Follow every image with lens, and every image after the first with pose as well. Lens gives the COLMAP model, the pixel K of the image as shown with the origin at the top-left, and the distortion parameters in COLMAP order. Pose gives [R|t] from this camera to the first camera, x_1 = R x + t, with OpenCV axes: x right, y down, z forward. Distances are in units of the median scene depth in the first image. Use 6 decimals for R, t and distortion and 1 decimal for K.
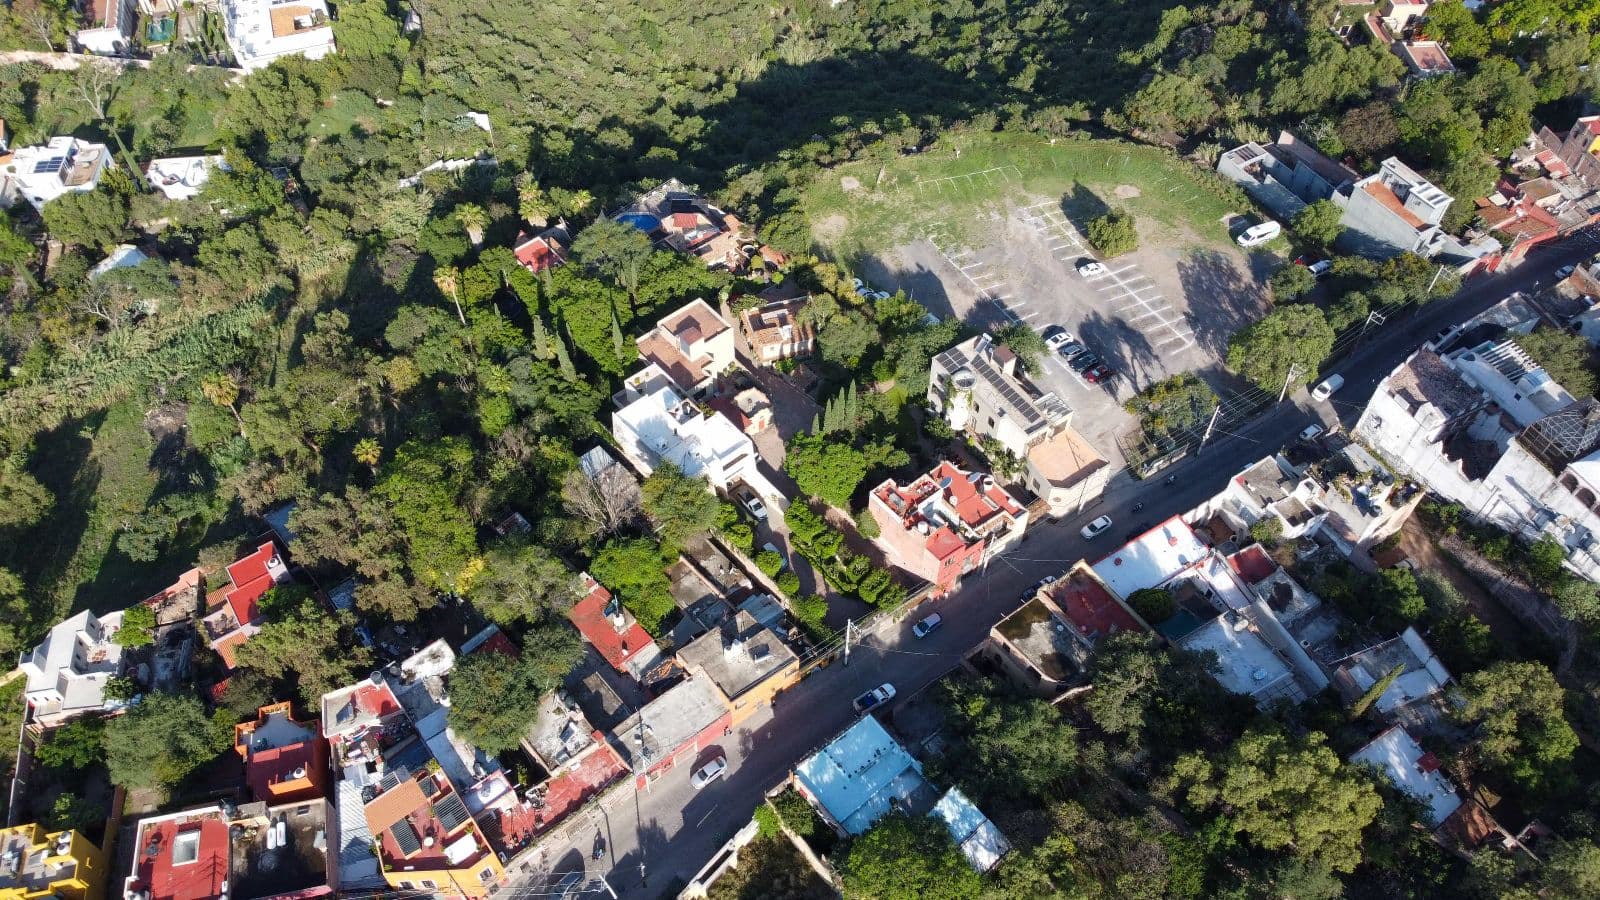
lens RADIAL K [[1216.2, 0, 796.4], [0, 1216.2, 447.0], [0, 0, 1]] dist [-0.003383, -0.005047]
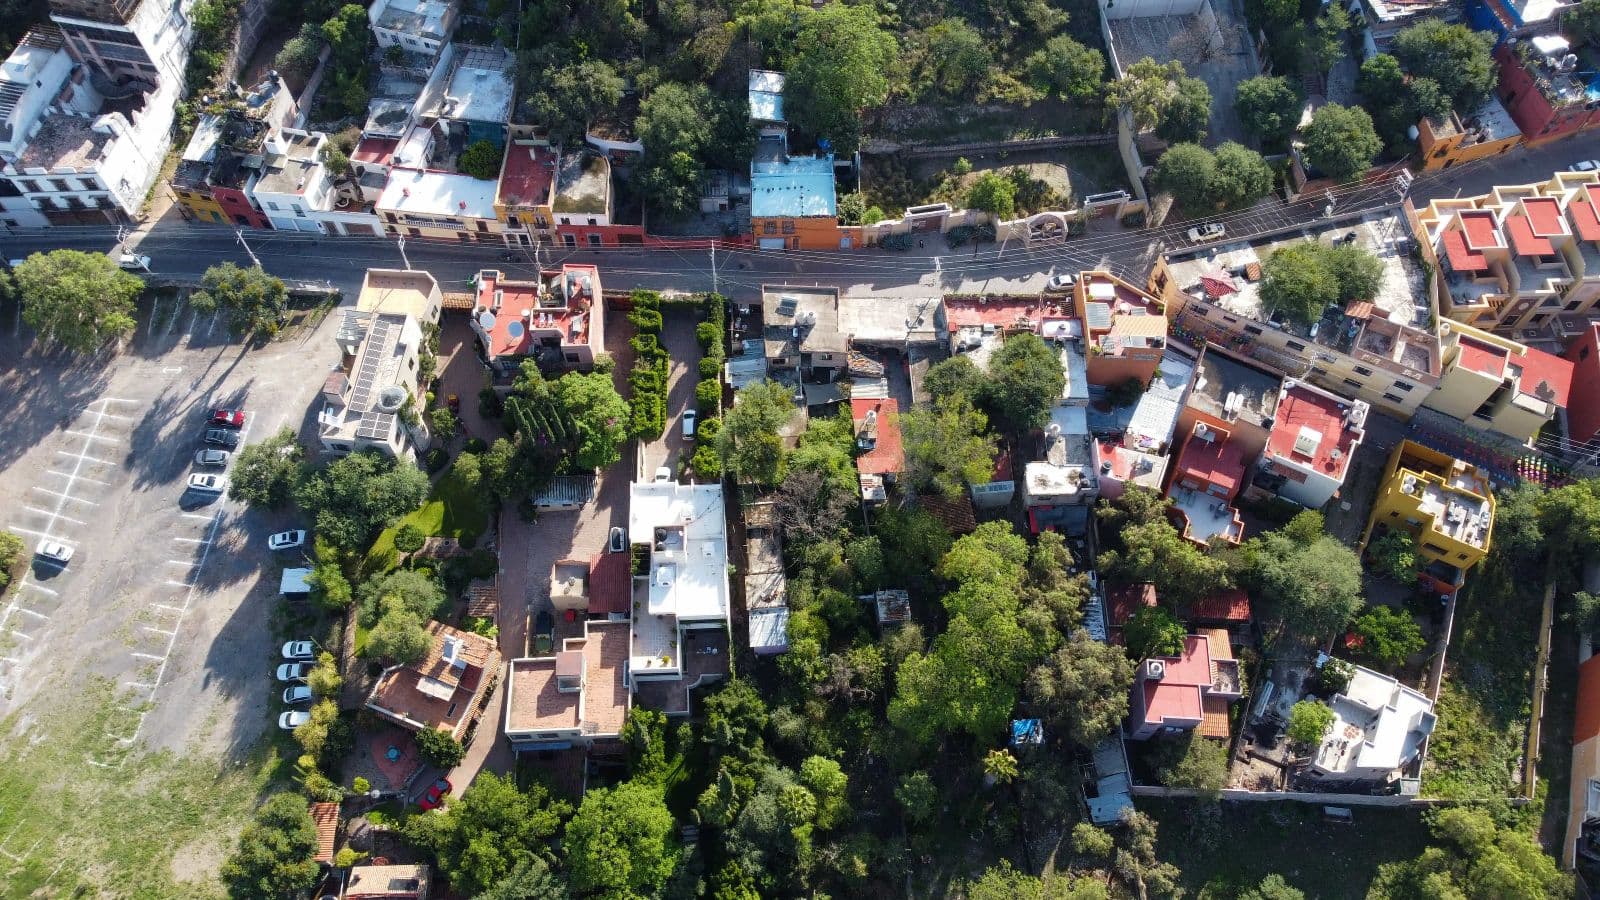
lens RADIAL K [[1216.2, 0, 796.4], [0, 1216.2, 447.0], [0, 0, 1]] dist [-0.003383, -0.005047]
pose [[-0.783322, -0.549041, 0.291480, -0.367592], [0.483564, -0.243566, 0.840739, -0.668559], [-0.390606, 0.799518, 0.456287, 0.537338]]
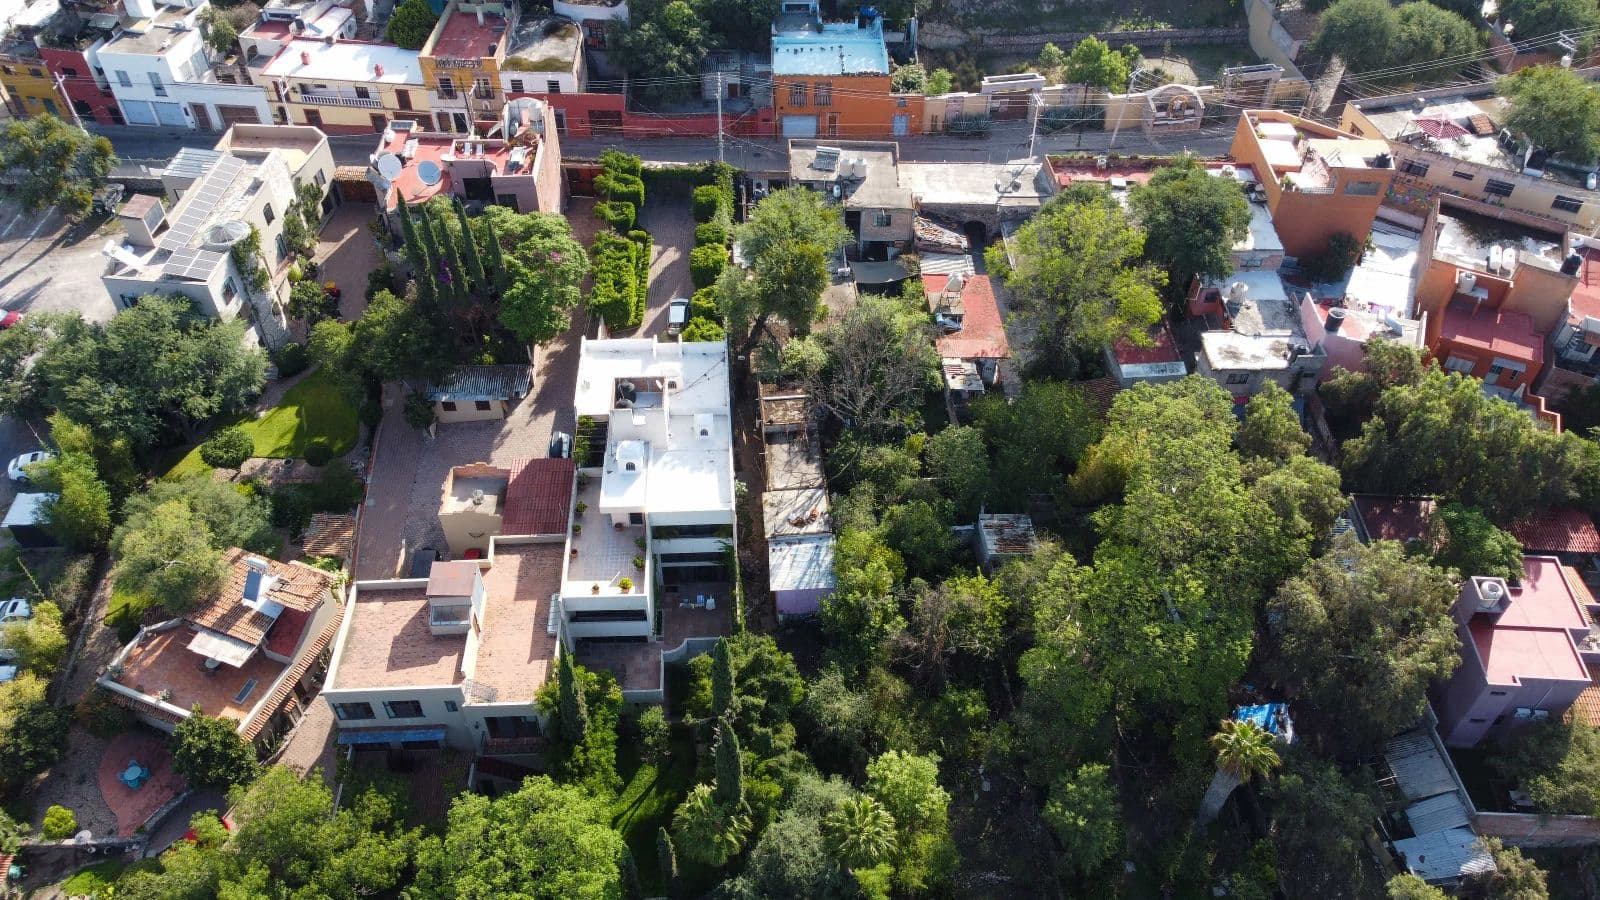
lens RADIAL K [[1216.2, 0, 796.4], [0, 1216.2, 447.0], [0, 0, 1]] dist [-0.003383, -0.005047]
pose [[-0.782773, -0.452124, 0.427611, -0.366188], [0.481173, -0.003978, 0.876616, -0.435162], [-0.394638, 0.891946, 0.220664, 0.883891]]
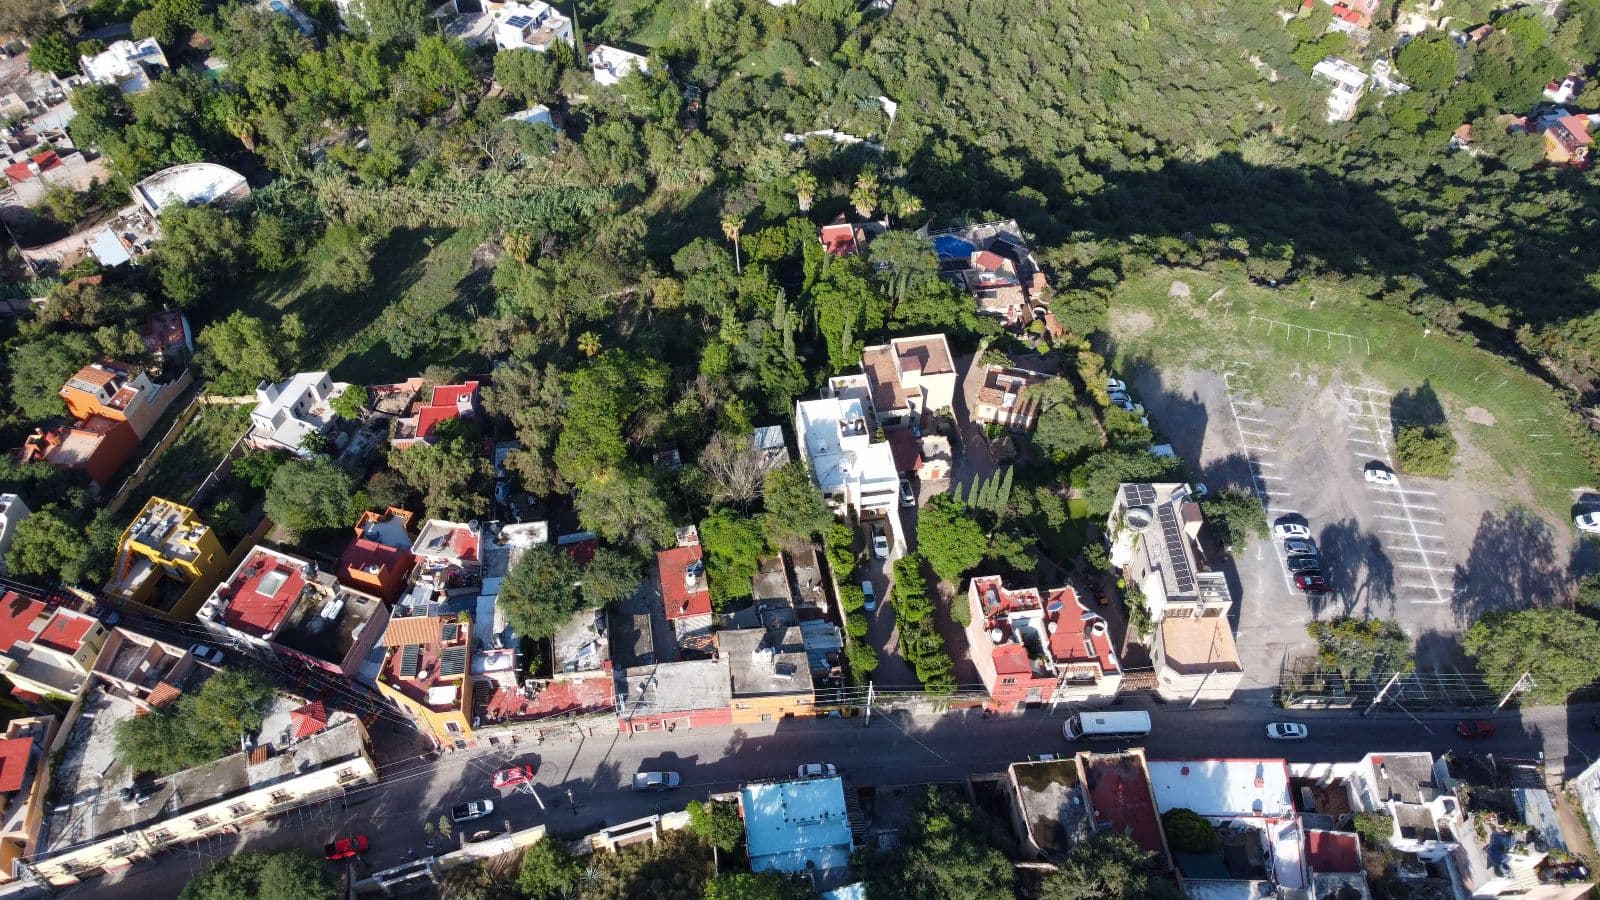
lens RADIAL K [[1216.2, 0, 796.4], [0, 1216.2, 447.0], [0, 0, 1]] dist [-0.003383, -0.005047]
pose [[0.849790, 0.408766, -0.332817, 0.208734], [-0.413686, 0.908473, 0.059511, -0.053966], [0.326681, 0.087110, 0.941112, 0.040943]]
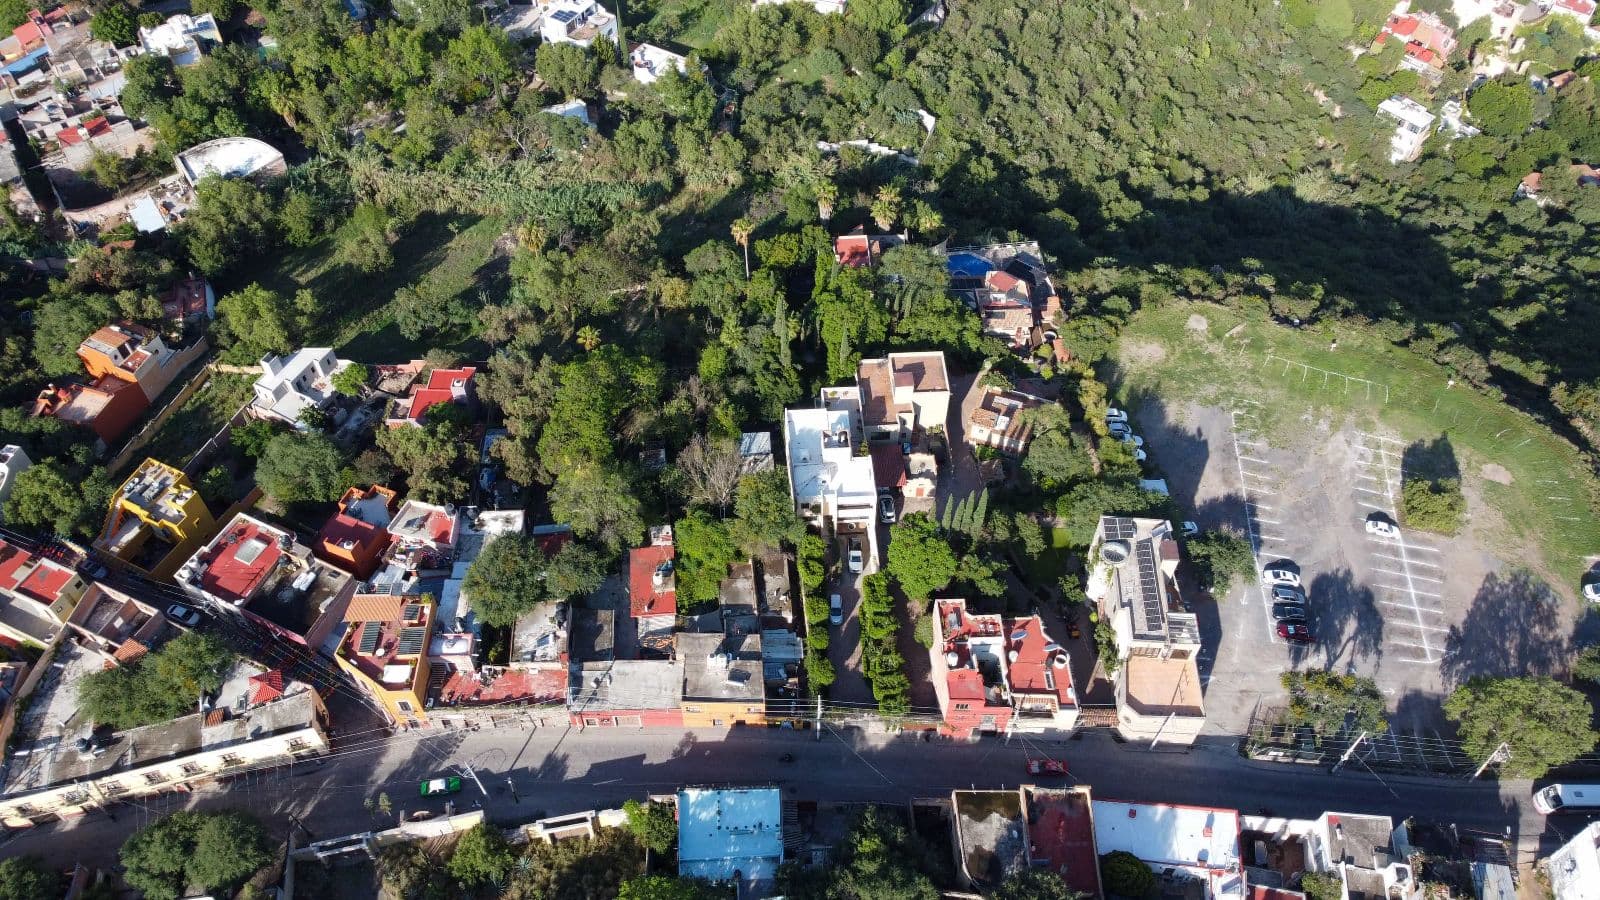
lens RADIAL K [[1216.2, 0, 796.4], [0, 1216.2, 447.0], [0, 0, 1]] dist [-0.003383, -0.005047]
pose [[0.798022, 0.465909, -0.382217, 0.266617], [-0.473677, 0.877048, 0.080109, -0.087347], [0.372546, 0.117118, 0.920594, 0.068988]]
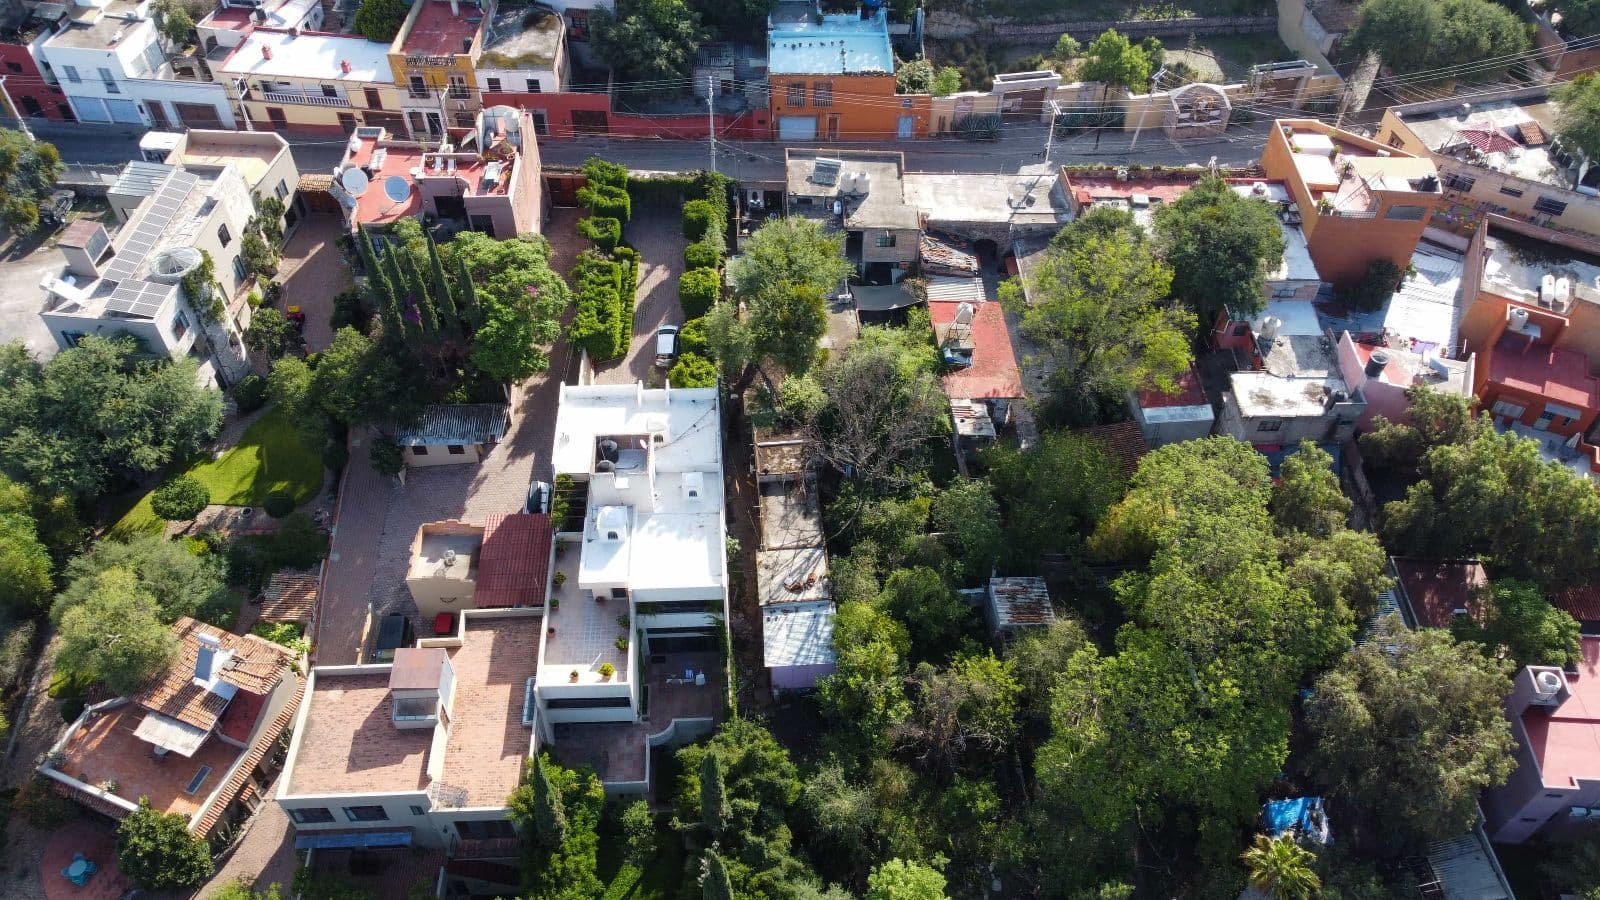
lens RADIAL K [[1216.2, 0, 796.4], [0, 1216.2, 447.0], [0, 0, 1]] dist [-0.003383, -0.005047]
pose [[-0.782572, -0.472731, 0.405100, -0.328097], [0.480136, -0.044081, 0.876086, -0.398351], [-0.396296, 0.880103, 0.261471, 0.851551]]
